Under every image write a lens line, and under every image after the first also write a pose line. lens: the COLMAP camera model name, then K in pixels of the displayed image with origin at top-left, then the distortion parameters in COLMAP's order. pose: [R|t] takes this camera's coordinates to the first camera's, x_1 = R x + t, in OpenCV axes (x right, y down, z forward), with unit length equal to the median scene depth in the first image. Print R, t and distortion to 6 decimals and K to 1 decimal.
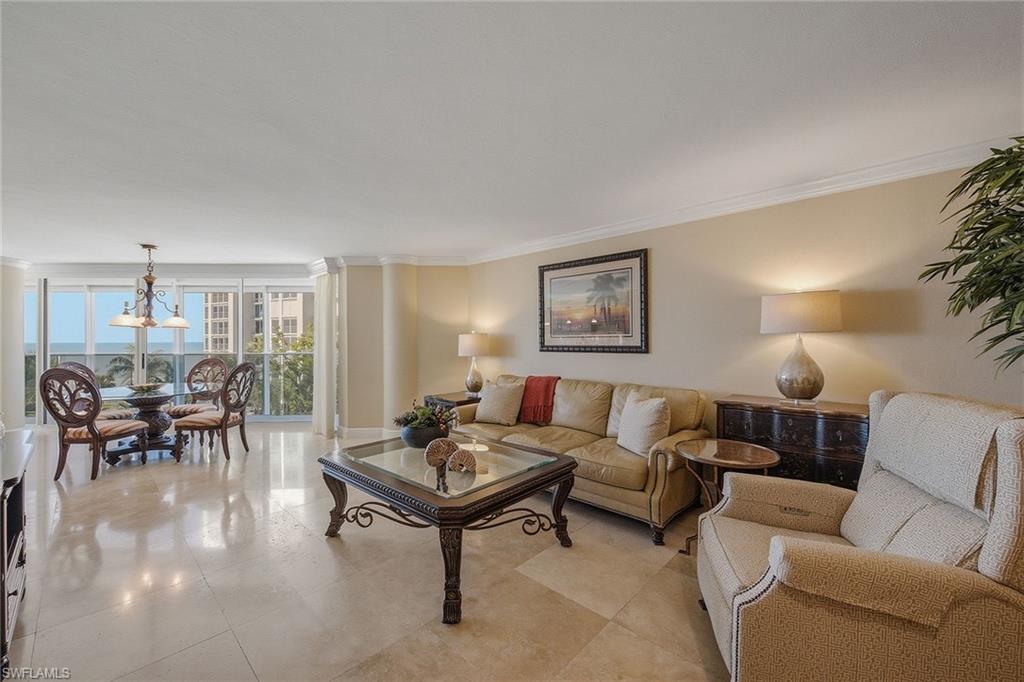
lens RADIAL K [[400.1, 0, 512.0], [0, 400.1, 341.0], [0, 0, 1]] dist [-0.000340, -0.000055]
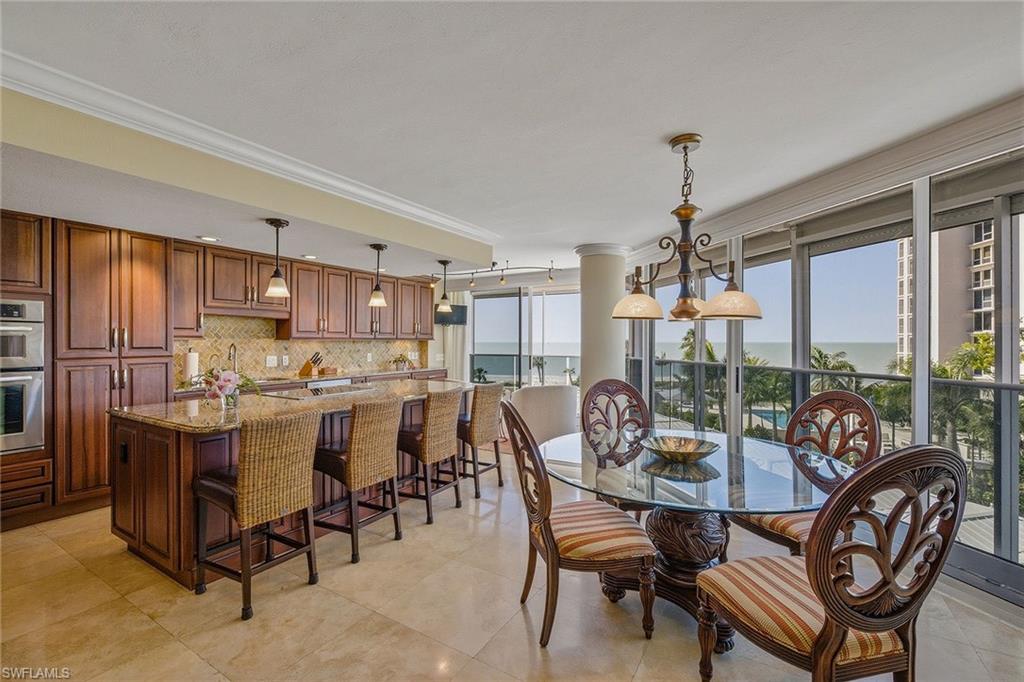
lens RADIAL K [[437.5, 0, 512.0], [0, 437.5, 341.0], [0, 0, 1]] dist [-0.001638, -0.000331]
pose [[0.185112, 0.005402, -0.982703, -0.455631], [-0.004535, 0.999979, 0.004642, -0.010801], [0.982707, 0.003597, 0.185133, 0.715944]]
